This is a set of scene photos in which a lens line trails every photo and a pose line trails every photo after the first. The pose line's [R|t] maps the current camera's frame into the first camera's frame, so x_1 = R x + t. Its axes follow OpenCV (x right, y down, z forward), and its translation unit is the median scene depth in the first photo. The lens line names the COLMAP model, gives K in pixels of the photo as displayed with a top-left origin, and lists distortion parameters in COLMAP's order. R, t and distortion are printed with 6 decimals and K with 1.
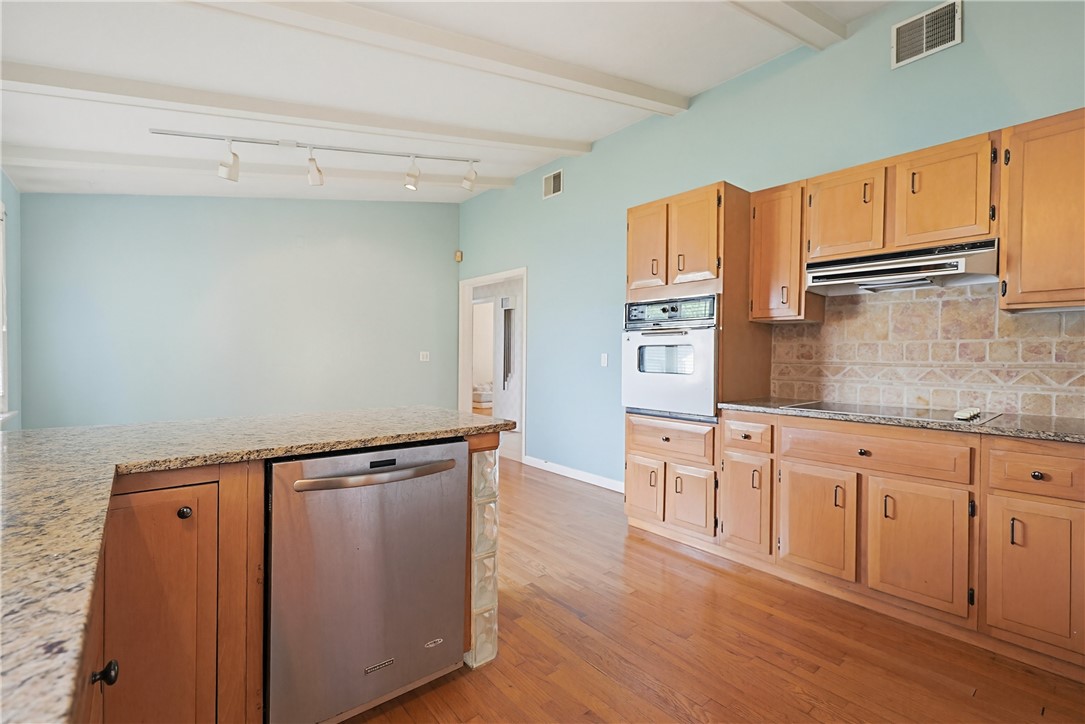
lens RADIAL K [[480.7, 0, 537.2], [0, 480.7, 359.1], [0, 0, 1]] dist [0.000124, 0.000033]
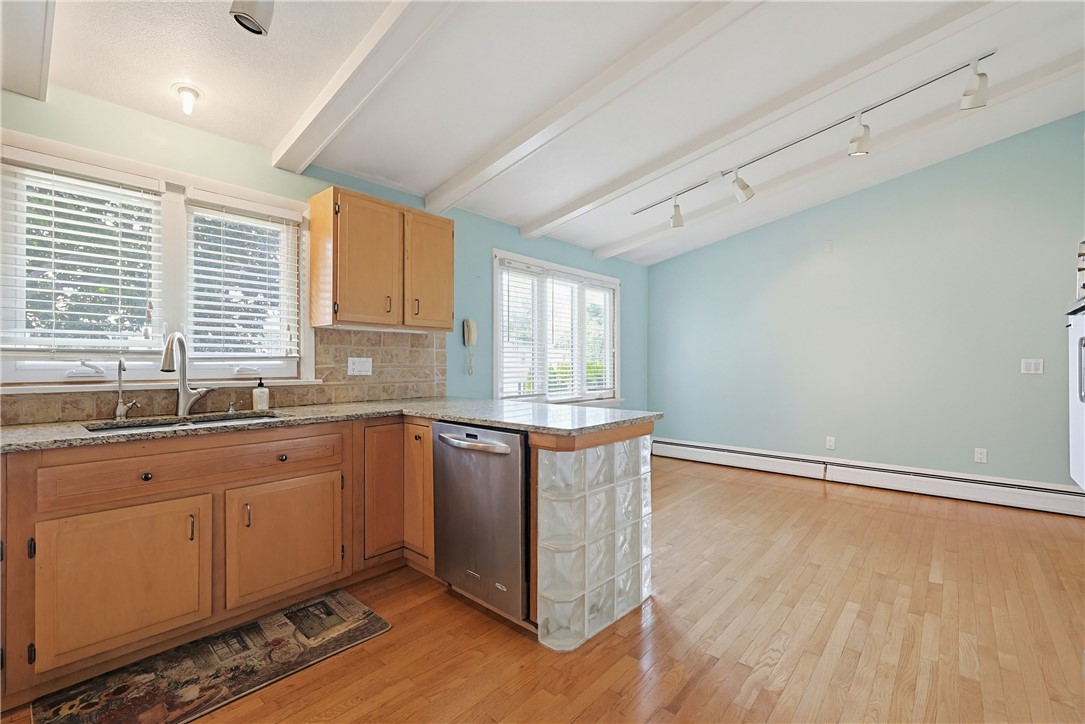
lens RADIAL K [[469.1, 0, 546.0], [0, 469.1, 360.9], [0, 0, 1]] dist [-0.000662, 0.000004]
pose [[0.161925, -0.009630, -0.986756, 0.694581], [-0.008743, 0.999899, -0.011193, -0.000058], [0.986764, 0.010440, 0.161825, 0.602949]]
